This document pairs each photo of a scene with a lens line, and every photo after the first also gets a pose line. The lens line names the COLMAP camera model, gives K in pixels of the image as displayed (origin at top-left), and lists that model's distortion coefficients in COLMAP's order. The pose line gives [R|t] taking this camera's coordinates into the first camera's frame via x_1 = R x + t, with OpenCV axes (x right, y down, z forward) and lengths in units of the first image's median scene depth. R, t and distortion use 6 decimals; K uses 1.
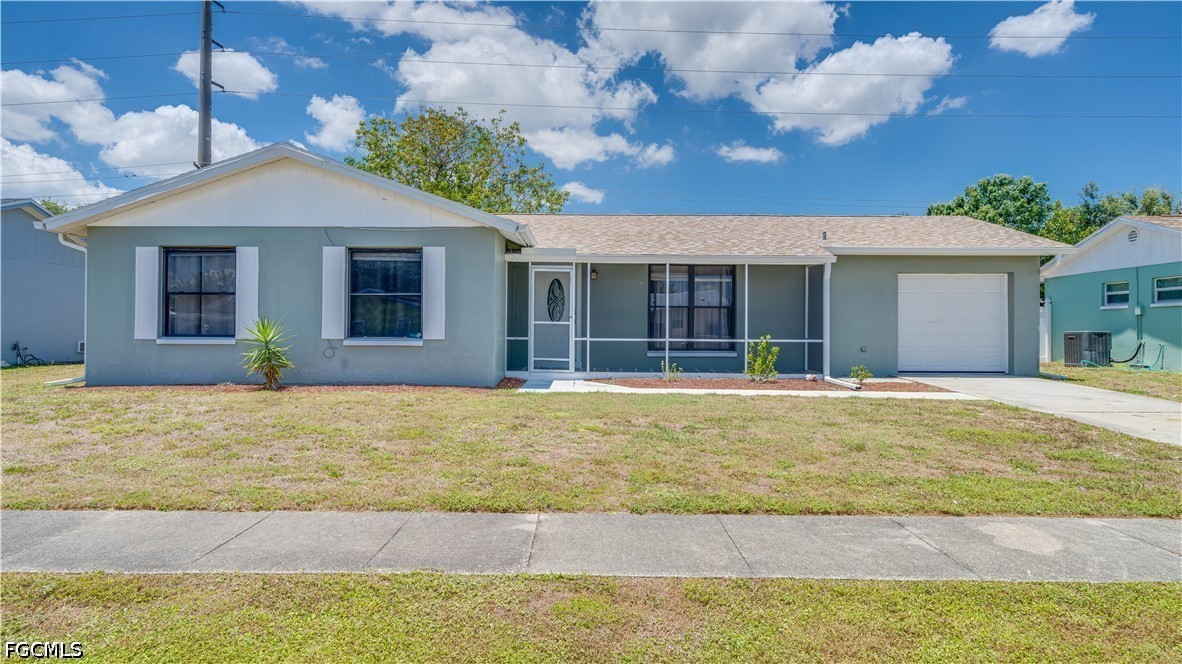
lens RADIAL K [[683.2, 0, 590.9], [0, 683.2, 330.5], [0, 0, 1]] dist [0.003655, 0.000256]
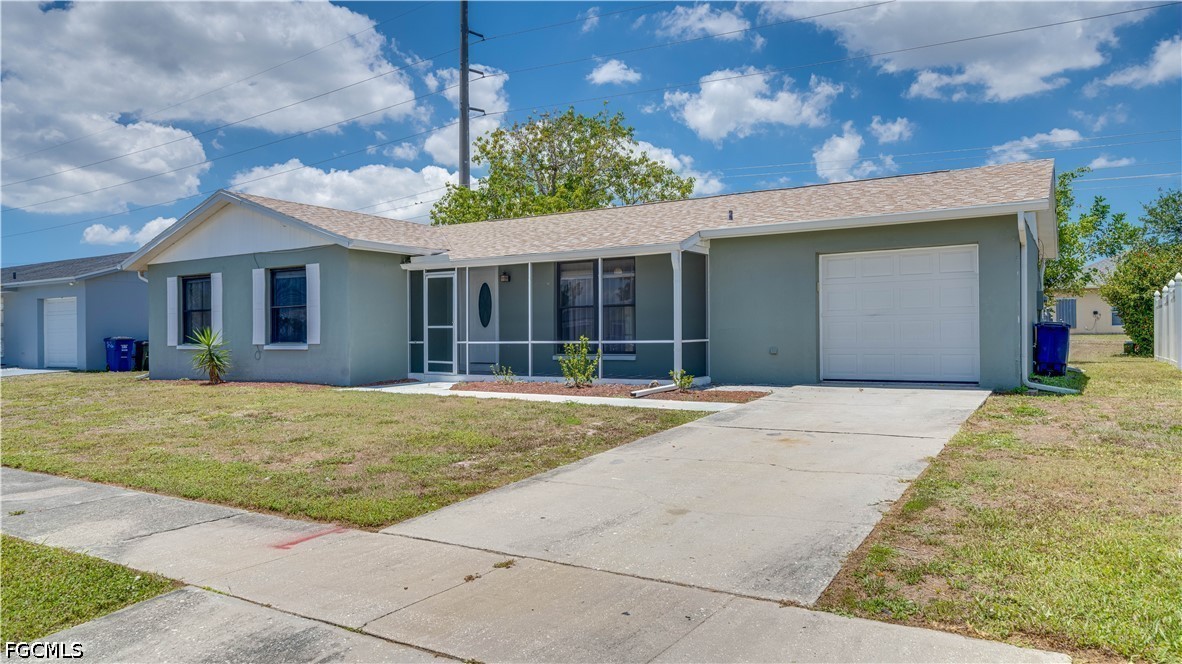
lens RADIAL K [[789.4, 0, 591.1], [0, 789.4, 335.5], [0, 0, 1]] dist [0.001791, -0.000109]
pose [[0.850718, -0.014990, -0.525409, 0.770153], [0.016807, 0.999858, -0.001312, 0.007123], [0.525354, -0.007714, 0.850849, 0.098261]]
